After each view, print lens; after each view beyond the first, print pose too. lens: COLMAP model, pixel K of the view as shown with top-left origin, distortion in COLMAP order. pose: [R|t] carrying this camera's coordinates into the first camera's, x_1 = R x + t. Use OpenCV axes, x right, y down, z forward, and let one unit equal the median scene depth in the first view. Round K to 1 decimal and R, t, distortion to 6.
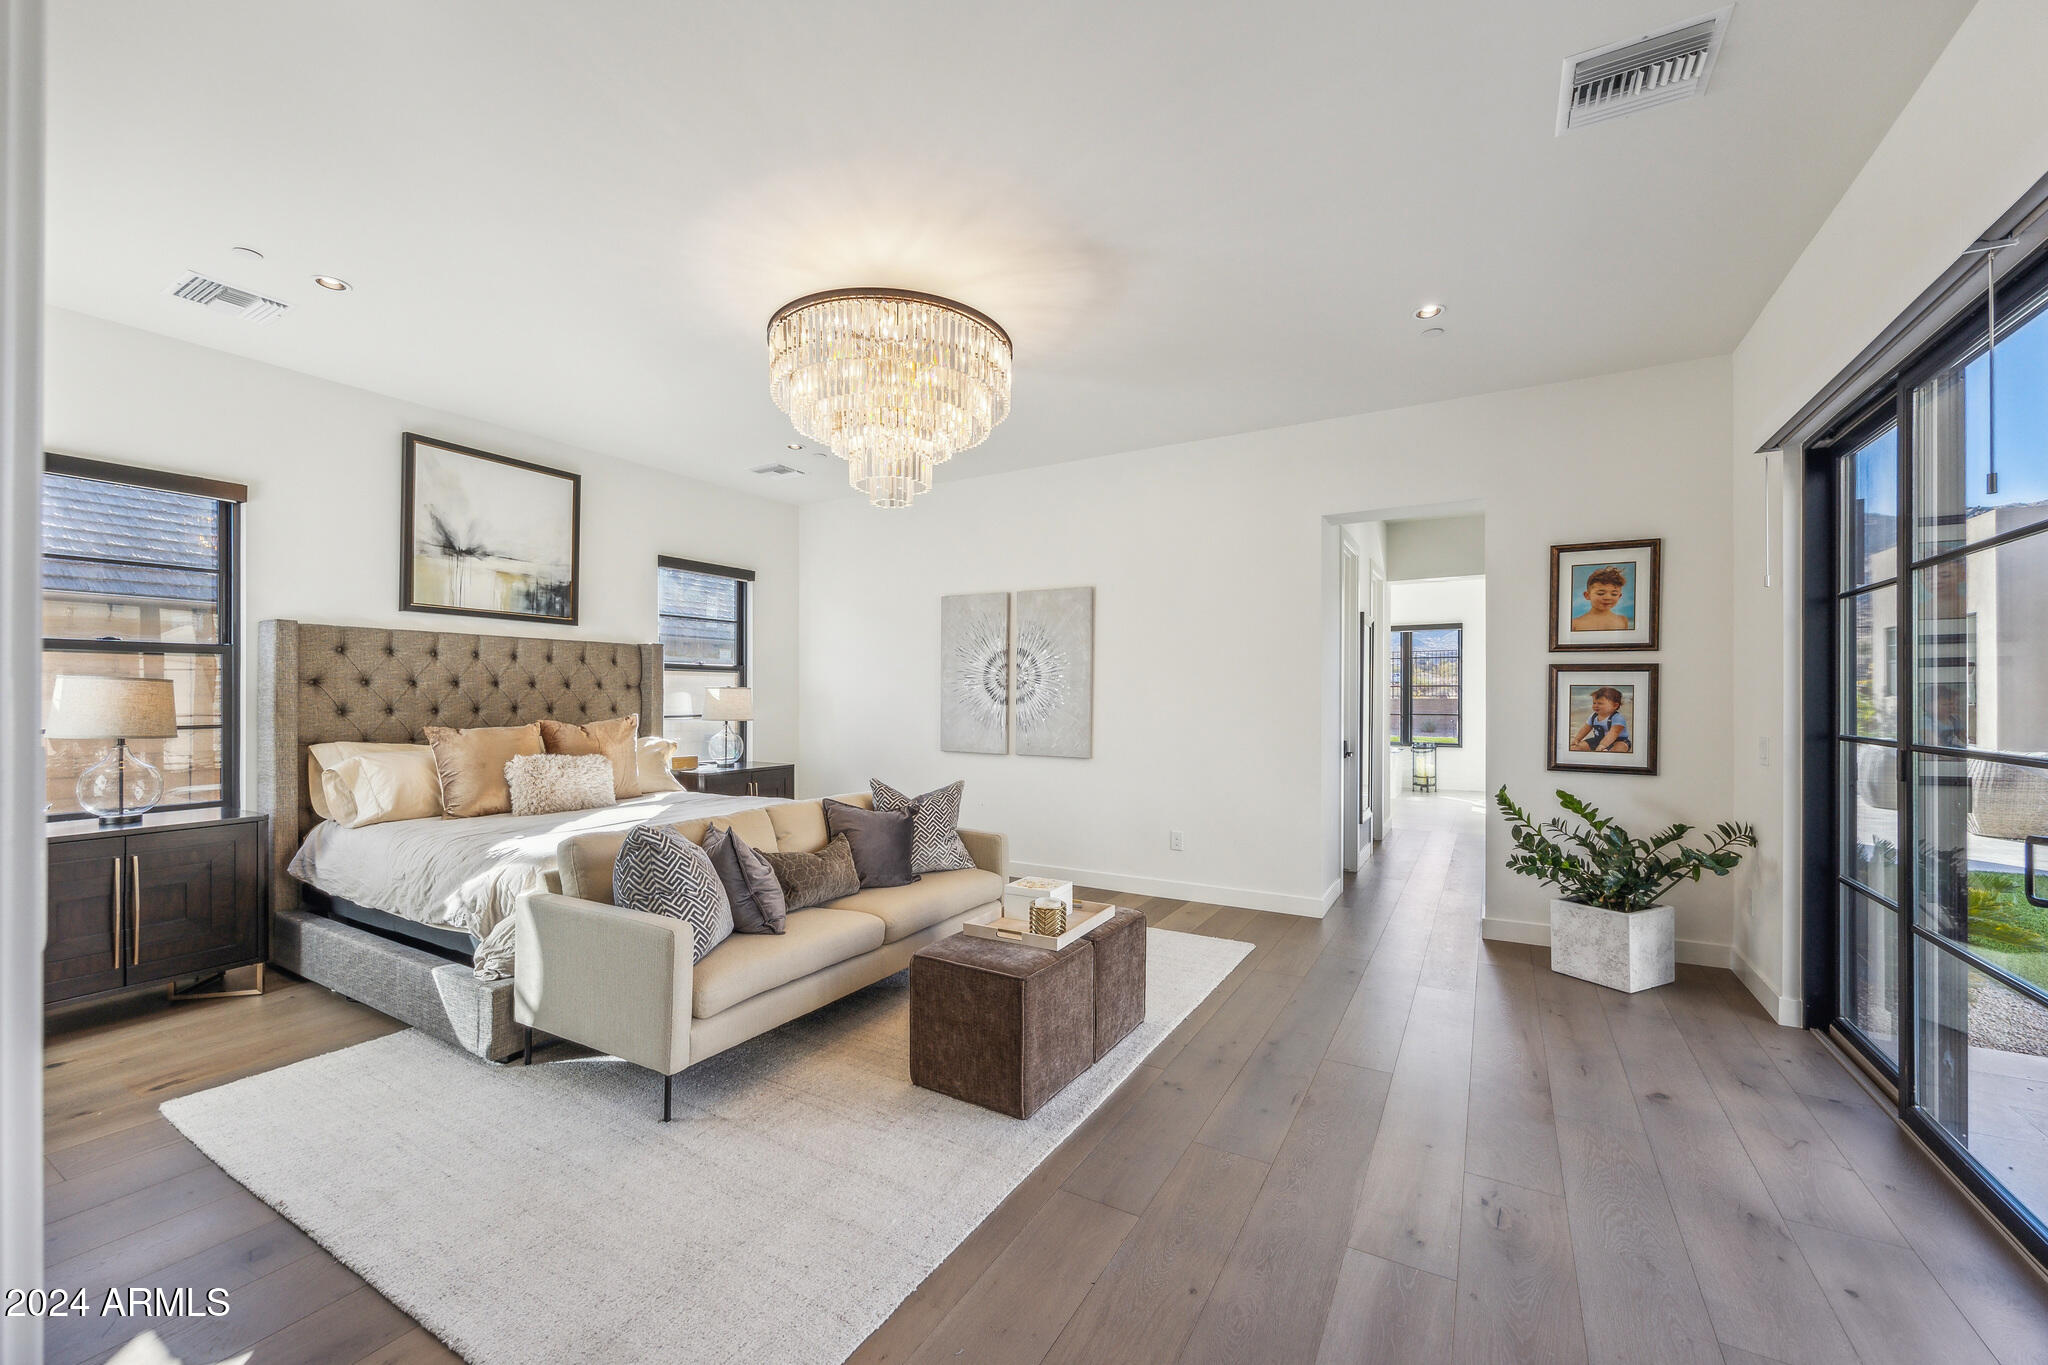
lens RADIAL K [[821.7, 0, 1008.2], [0, 821.7, 675.1], [0, 0, 1]] dist [-0.002657, 0.000086]
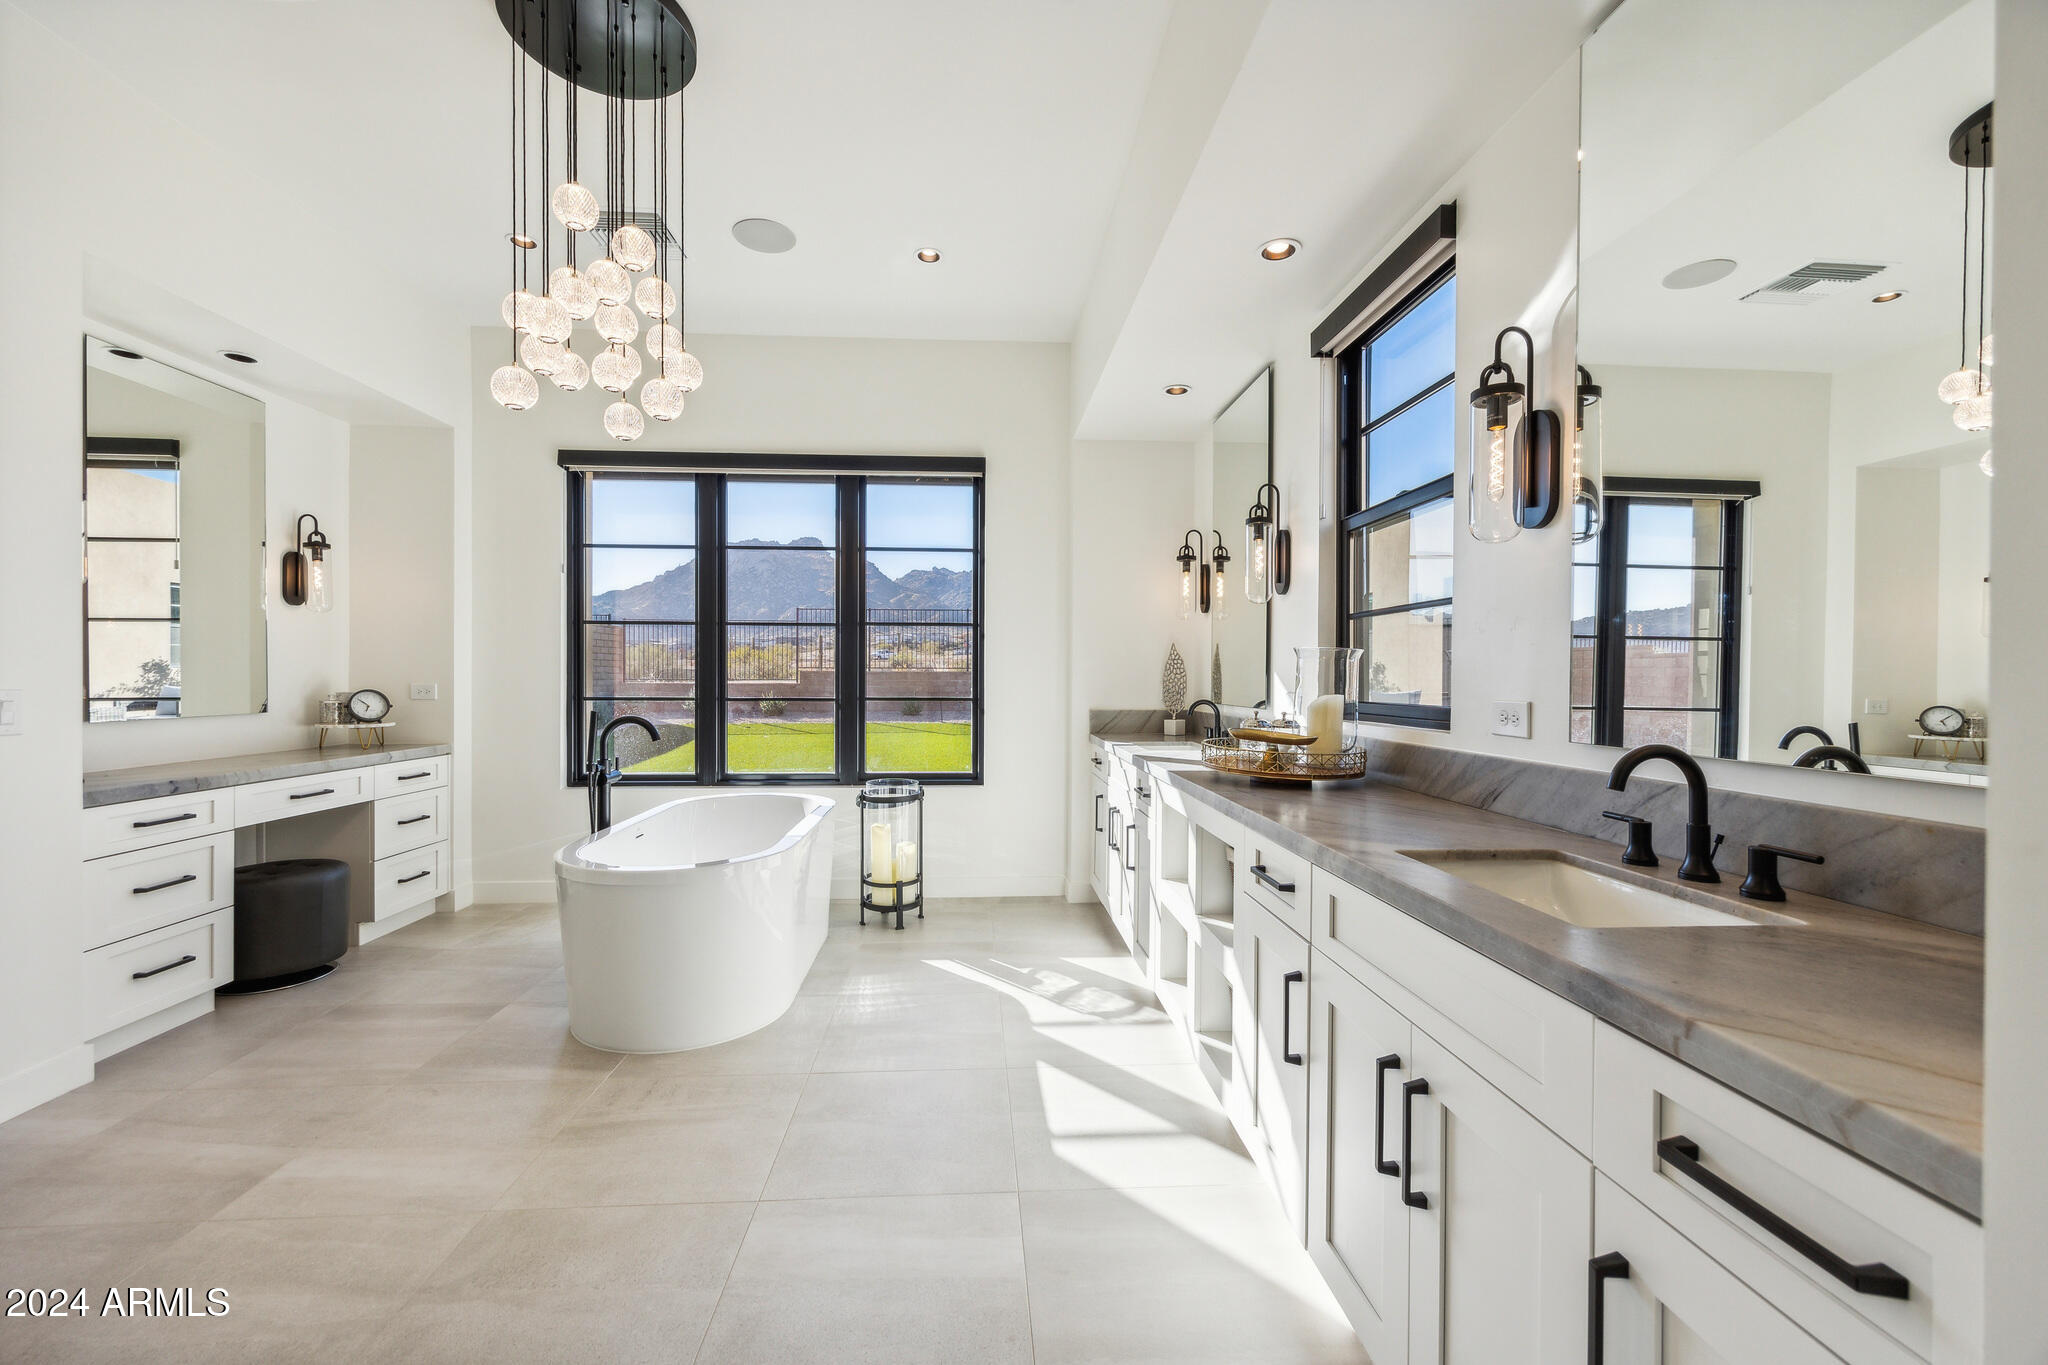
lens RADIAL K [[821.7, 0, 1029.5], [0, 821.7, 683.4], [0, 0, 1]] dist [-0.002657, 0.000086]
pose [[0.826548, -0.005395, 0.562841, 0.360837], [0.002937, 0.999982, 0.005273, 0.040201], [-0.562859, -0.002705, 0.826548, 0.682279]]
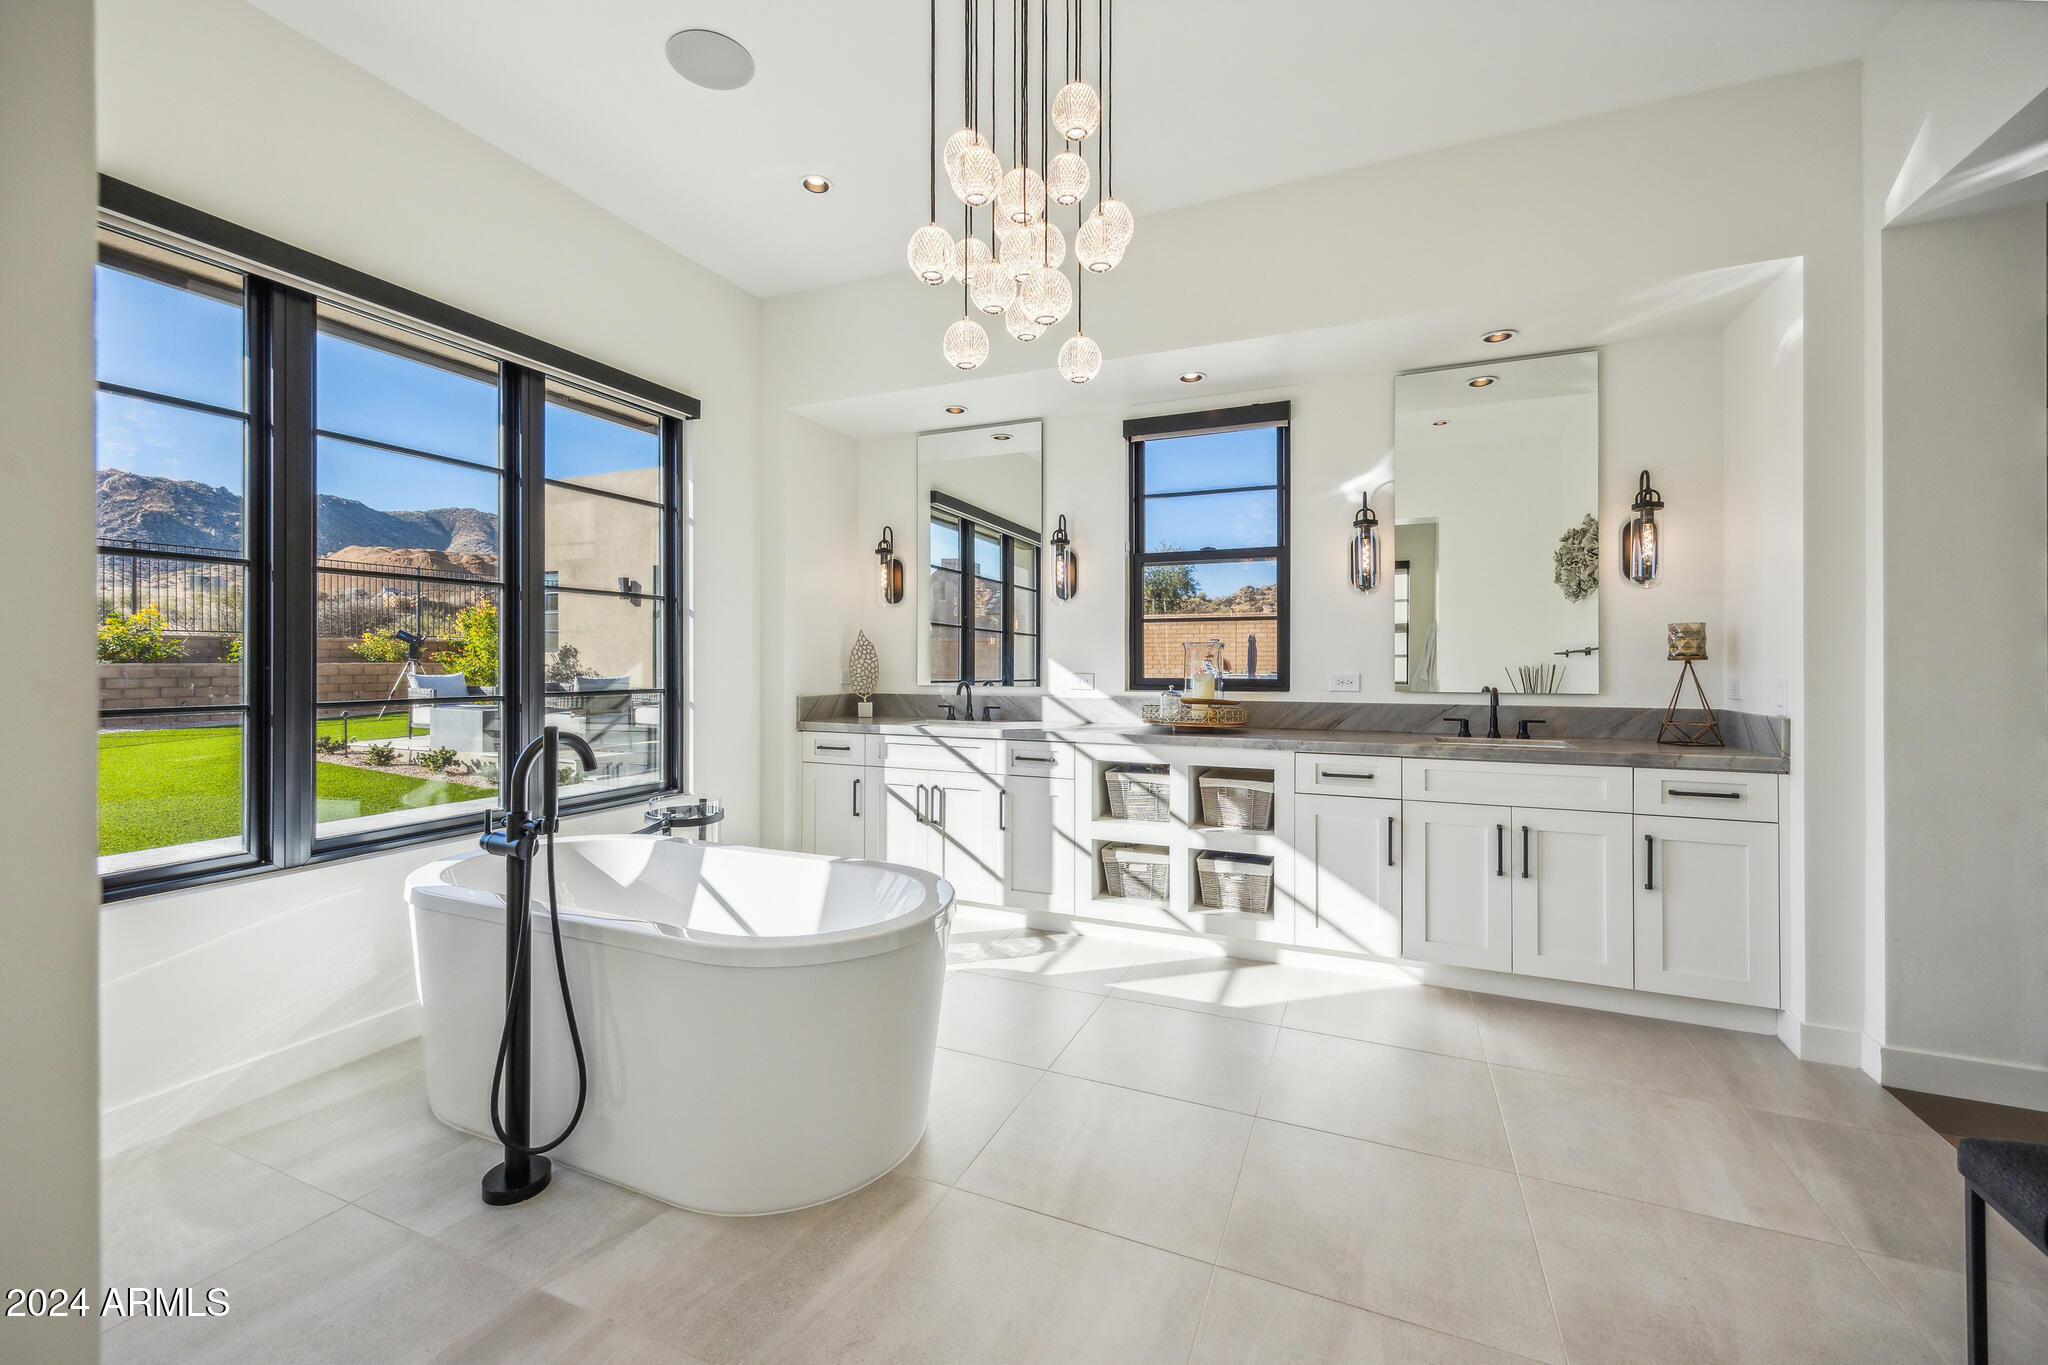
lens RADIAL K [[821.7, 0, 1027.4], [0, 821.7, 662.2], [0, 0, 1]] dist [-0.002657, 0.000086]
pose [[-0.103506, -0.012111, 0.994555, 0.230566], [0.010260, 0.999860, 0.013243, 0.035309], [-0.994576, 0.011575, -0.103367, 0.908471]]
